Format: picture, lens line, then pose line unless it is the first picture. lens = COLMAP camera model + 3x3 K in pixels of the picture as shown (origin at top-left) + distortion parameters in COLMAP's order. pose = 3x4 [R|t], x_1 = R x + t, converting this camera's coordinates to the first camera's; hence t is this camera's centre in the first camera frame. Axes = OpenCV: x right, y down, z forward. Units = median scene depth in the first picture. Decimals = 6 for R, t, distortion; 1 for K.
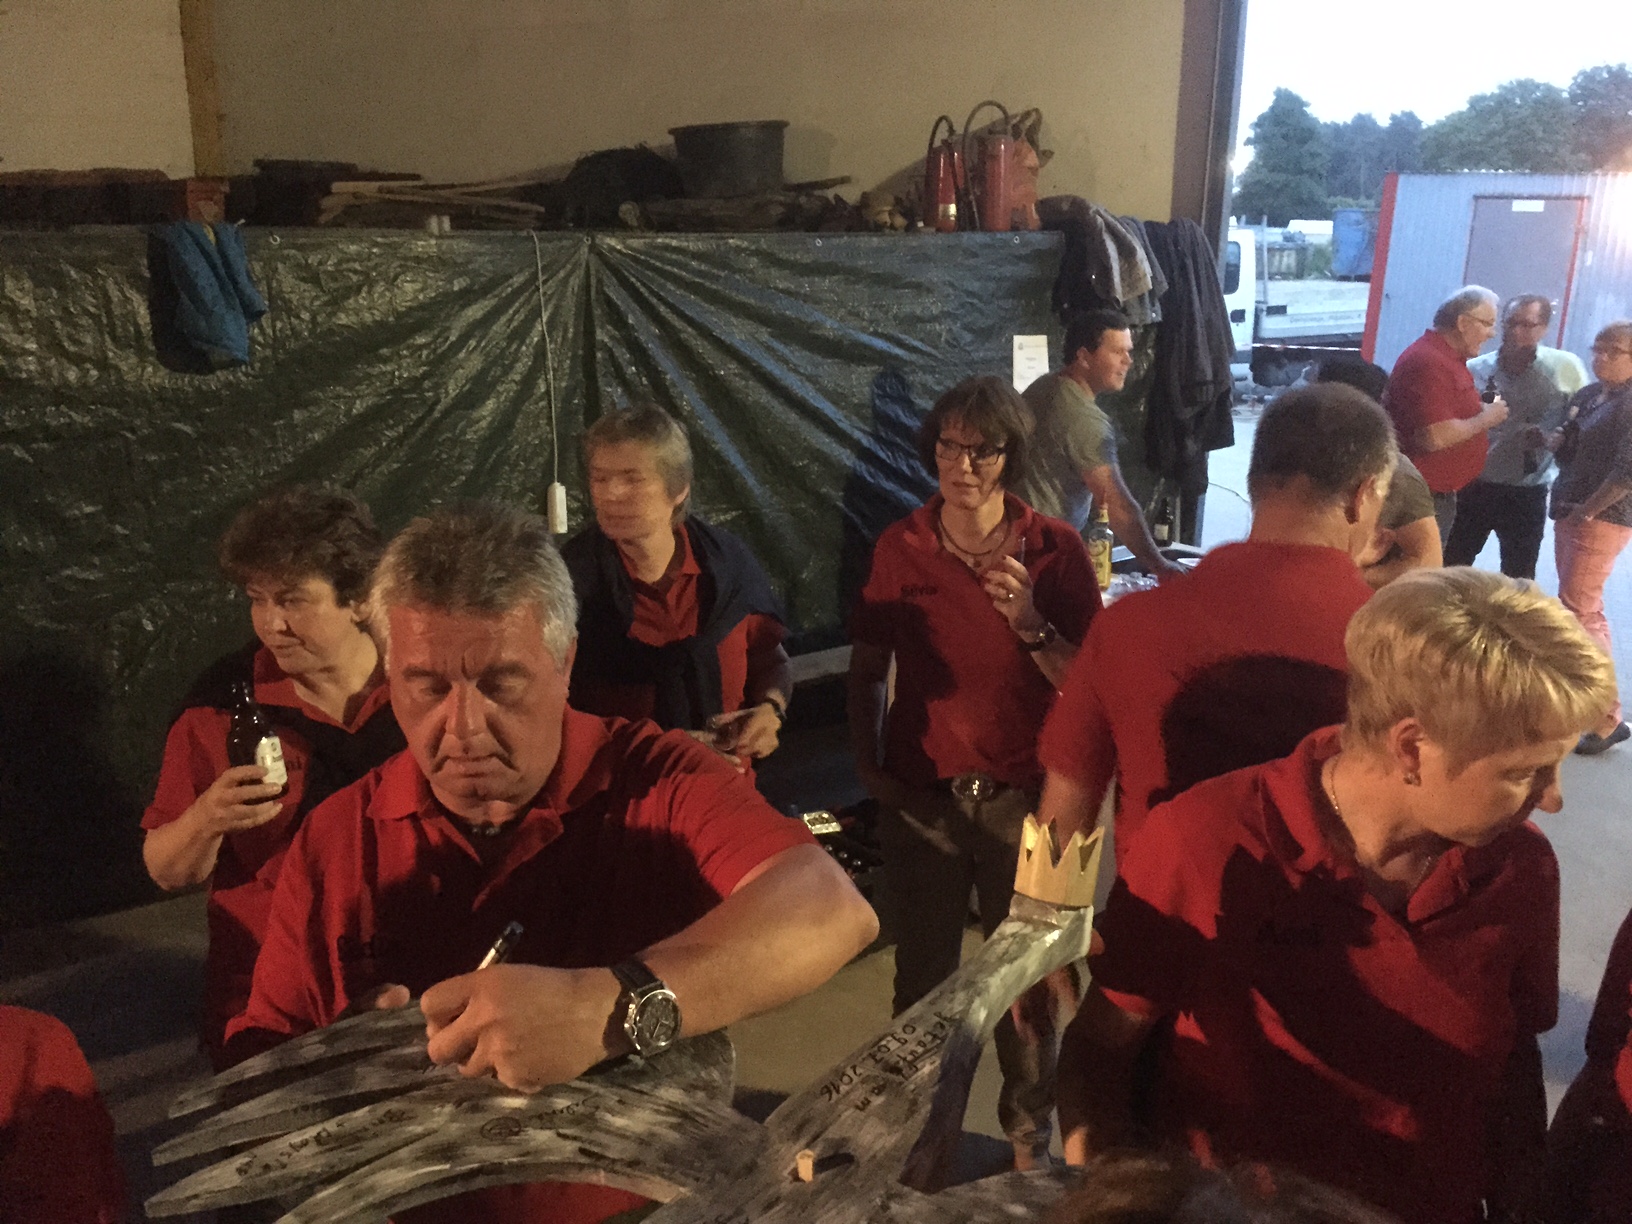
lens RADIAL K [[1389.8, 0, 811.8], [0, 1389.8, 599.2], [0, 0, 1]] dist [0.082111, -0.090446]
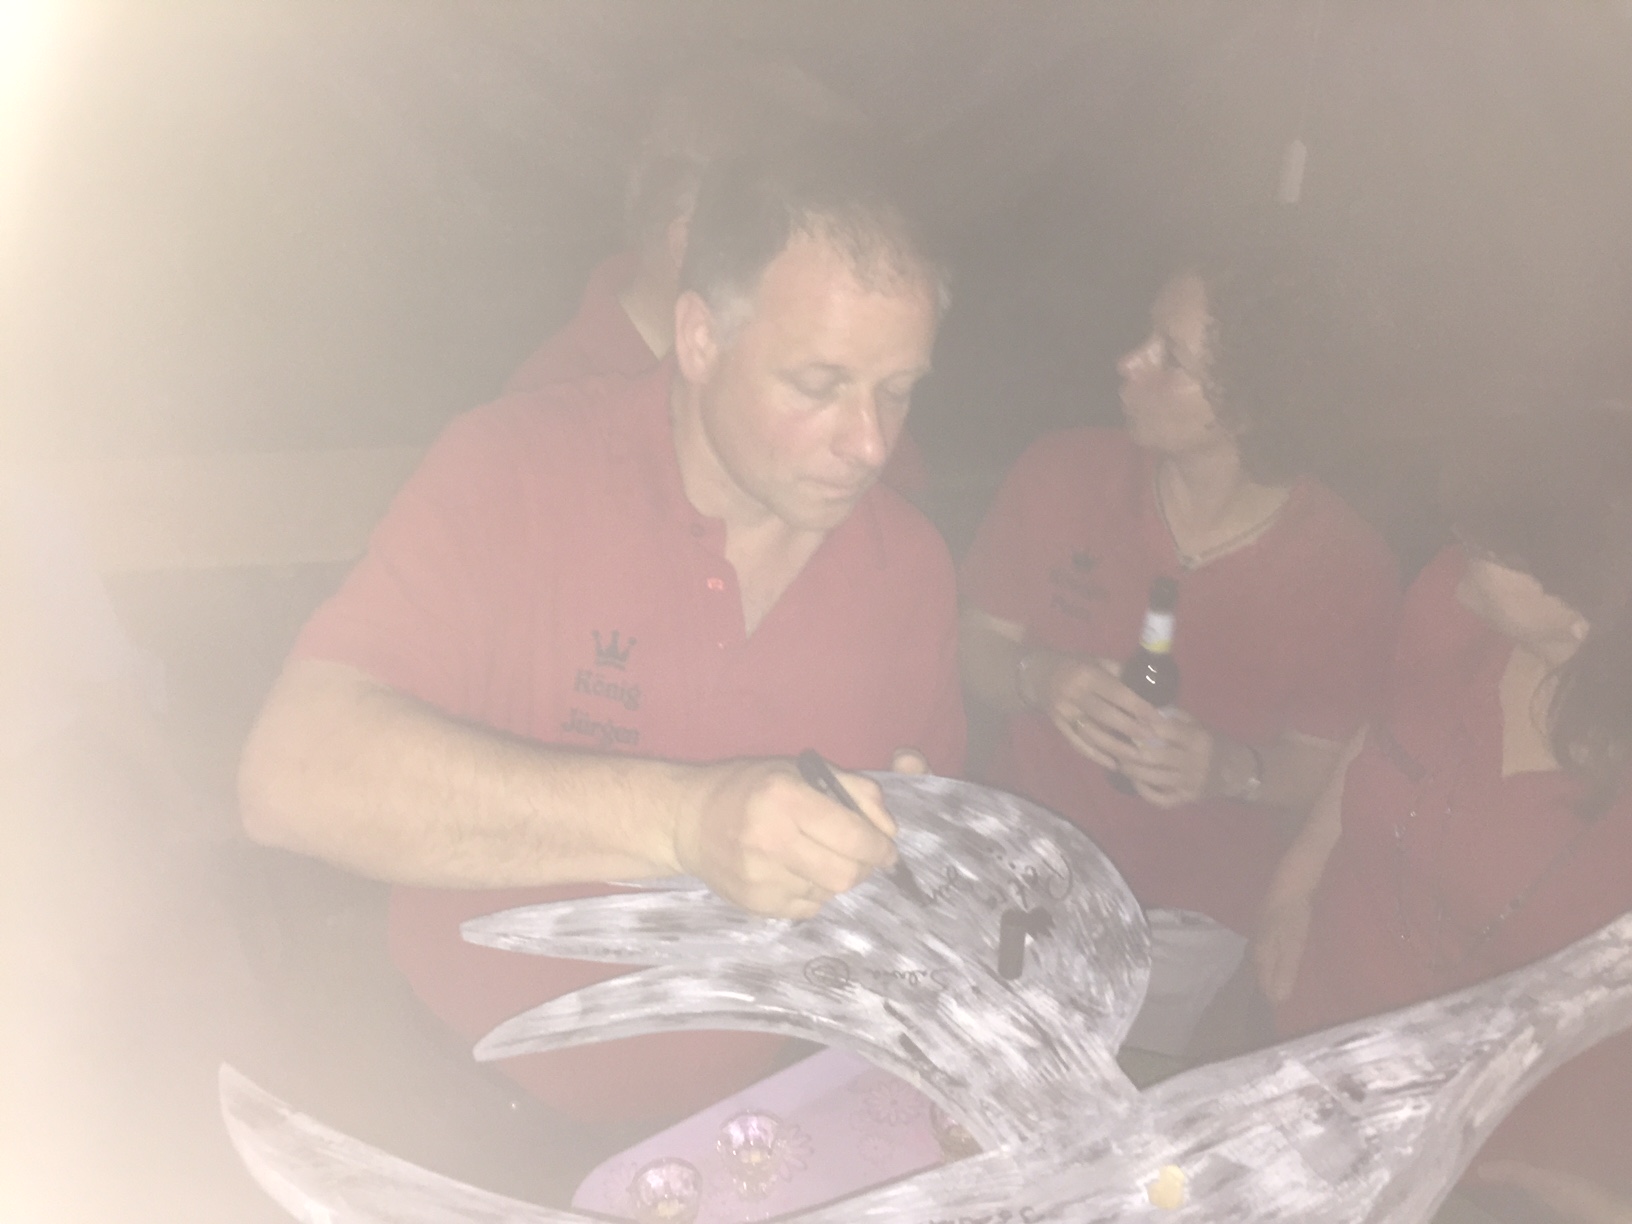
lens RADIAL K [[1389.8, 0, 824.0], [0, 1389.8, 602.1], [0, 0, 1]] dist [0.082111, -0.090446]
pose [[0.863526, 0.233612, -0.446932, 0.090263], [-0.118475, 0.955406, 0.270486, -0.049527], [0.490190, -0.180621, 0.852695, 0.343185]]
